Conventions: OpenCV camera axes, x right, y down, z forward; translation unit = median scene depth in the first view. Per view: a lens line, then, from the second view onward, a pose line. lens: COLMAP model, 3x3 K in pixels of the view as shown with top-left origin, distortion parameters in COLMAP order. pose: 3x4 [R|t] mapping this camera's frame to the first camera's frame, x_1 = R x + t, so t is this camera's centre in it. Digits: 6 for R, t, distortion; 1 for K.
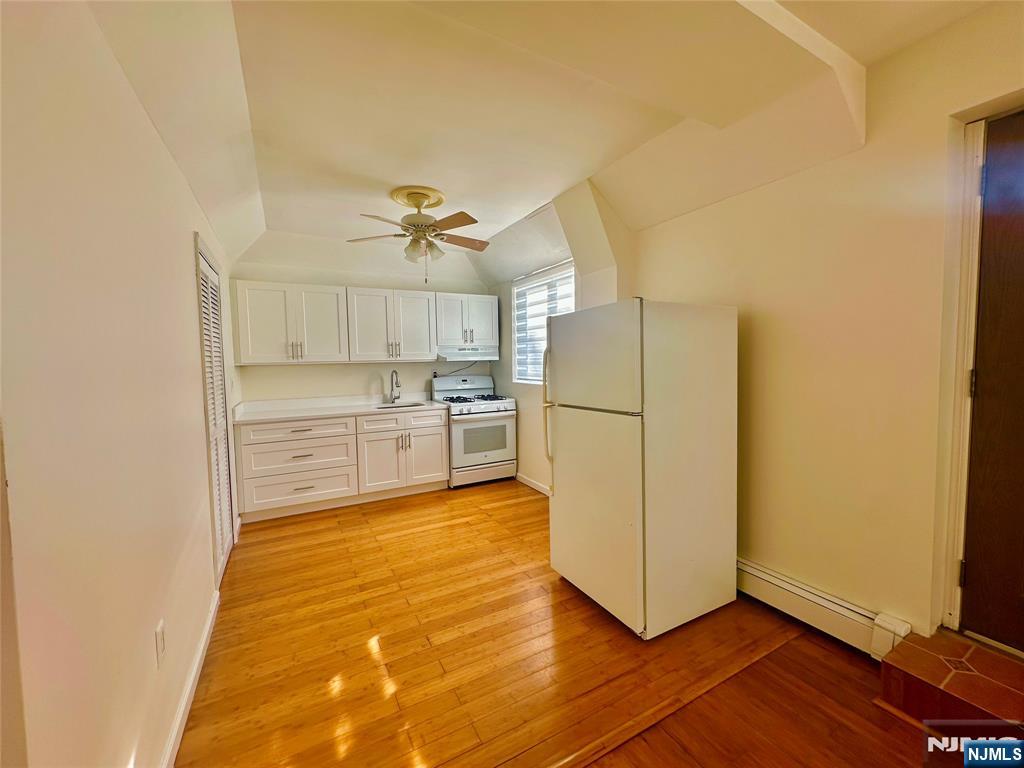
lens RADIAL K [[408.6, 0, 512.0], [0, 408.6, 384.0], [0, 0, 1]] dist [-0.000635, 0.000099]
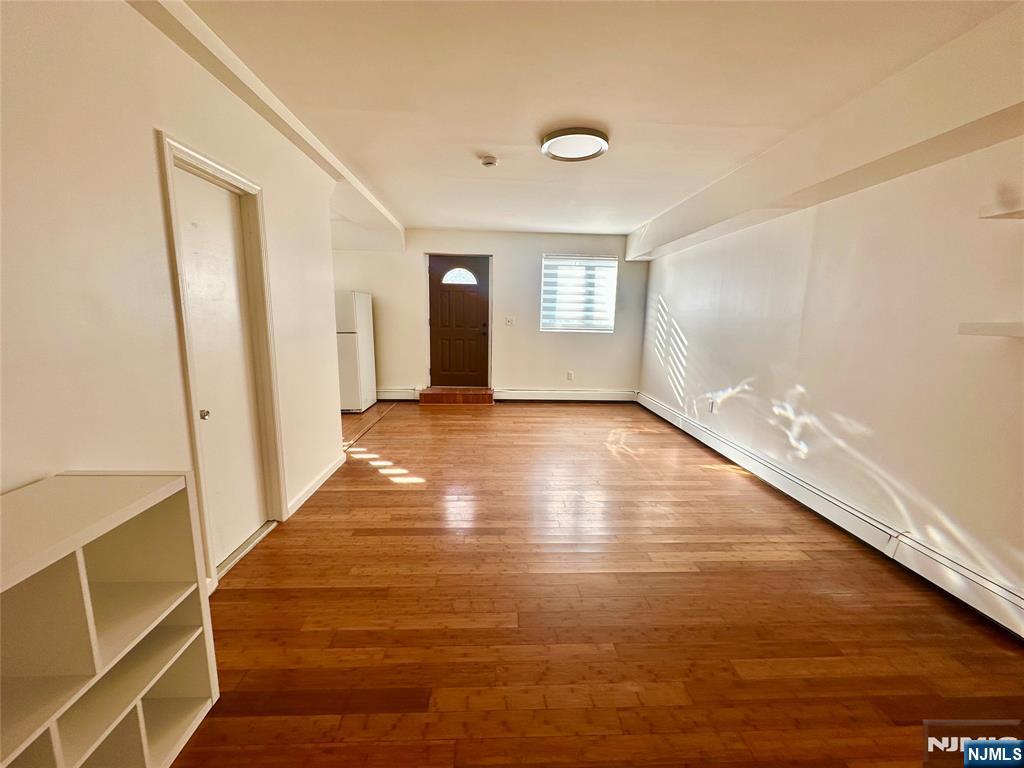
lens RADIAL K [[408.6, 0, 512.0], [0, 408.6, 384.0], [0, 0, 1]] dist [-0.000635, 0.000099]
pose [[0.433394, -0.126473, 0.892286, -1.982740], [0.021153, 0.991258, 0.130227, 0.087464], [-0.900956, -0.037565, 0.432281, -1.342984]]
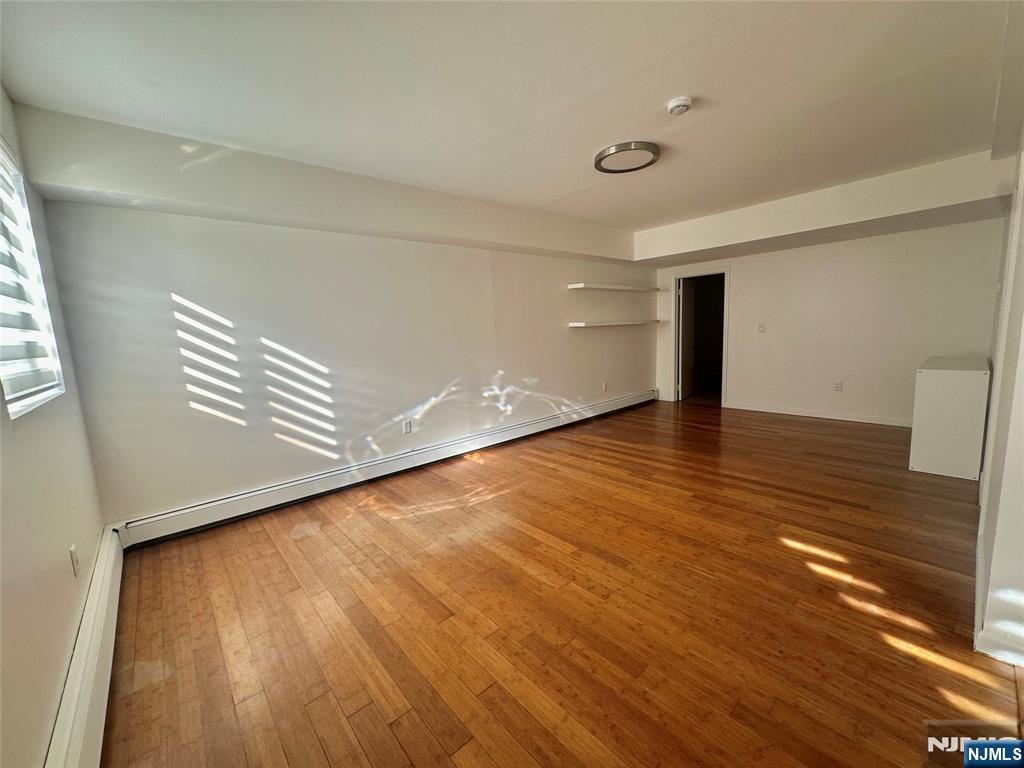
lens RADIAL K [[408.6, 0, 512.0], [0, 408.6, 384.0], [0, 0, 1]] dist [-0.000635, 0.000099]
pose [[-0.971617, 0.092337, -0.217795, 0.722442], [0.052174, 0.981648, 0.183428, -0.052207], [0.230736, 0.166858, -0.958603, 0.955693]]
